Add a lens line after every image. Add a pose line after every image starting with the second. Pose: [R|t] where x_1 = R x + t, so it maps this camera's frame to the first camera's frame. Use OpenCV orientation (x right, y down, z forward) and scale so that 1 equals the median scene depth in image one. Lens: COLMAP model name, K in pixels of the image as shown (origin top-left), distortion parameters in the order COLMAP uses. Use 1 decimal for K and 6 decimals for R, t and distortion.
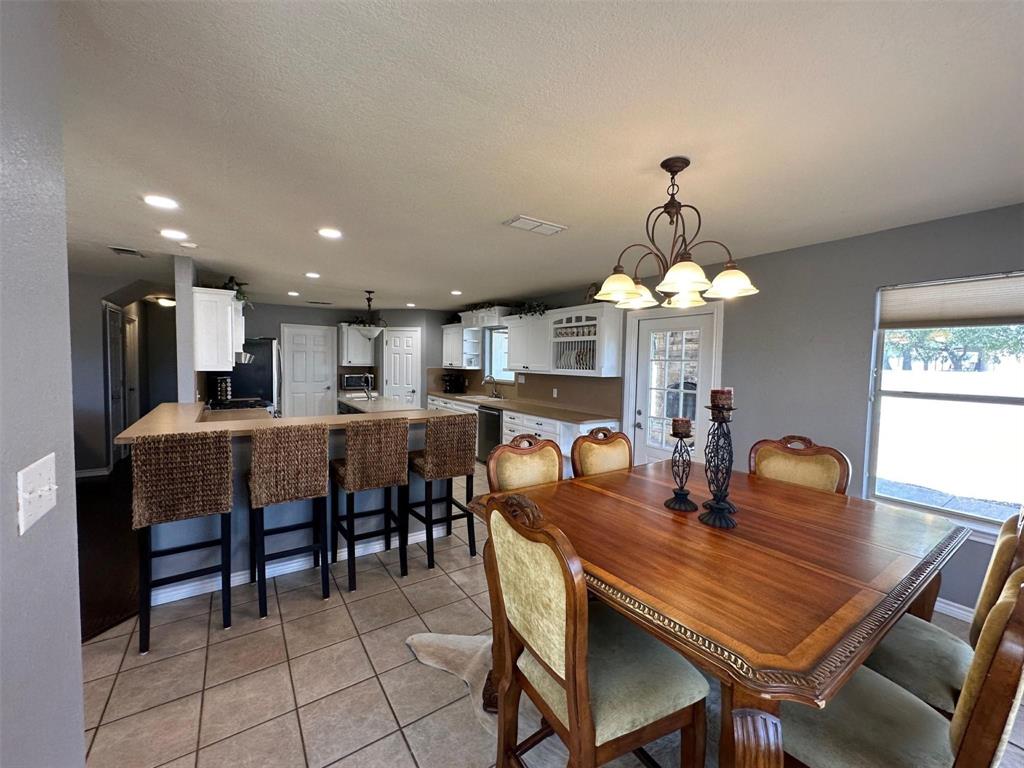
lens RADIAL K [[407.6, 0, 513.4], [0, 407.6, 380.5], [0, 0, 1]] dist [0.002440, 0.000010]
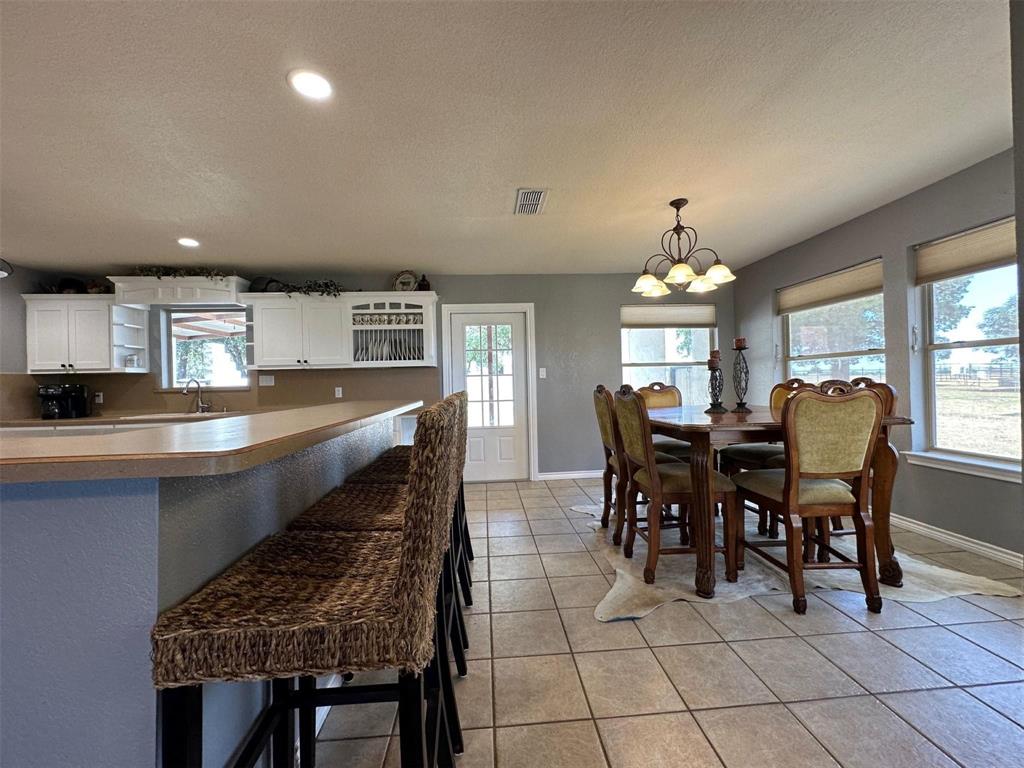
lens RADIAL K [[407.6, 0, 511.3], [0, 407.6, 382.5], [0, 0, 1]] dist [0.002440, 0.000010]
pose [[0.509028, -0.033931, 0.860081, -0.463280], [0.074128, 0.997238, -0.004529, 0.043092], [-0.857552, 0.066061, 0.510137, 0.282288]]
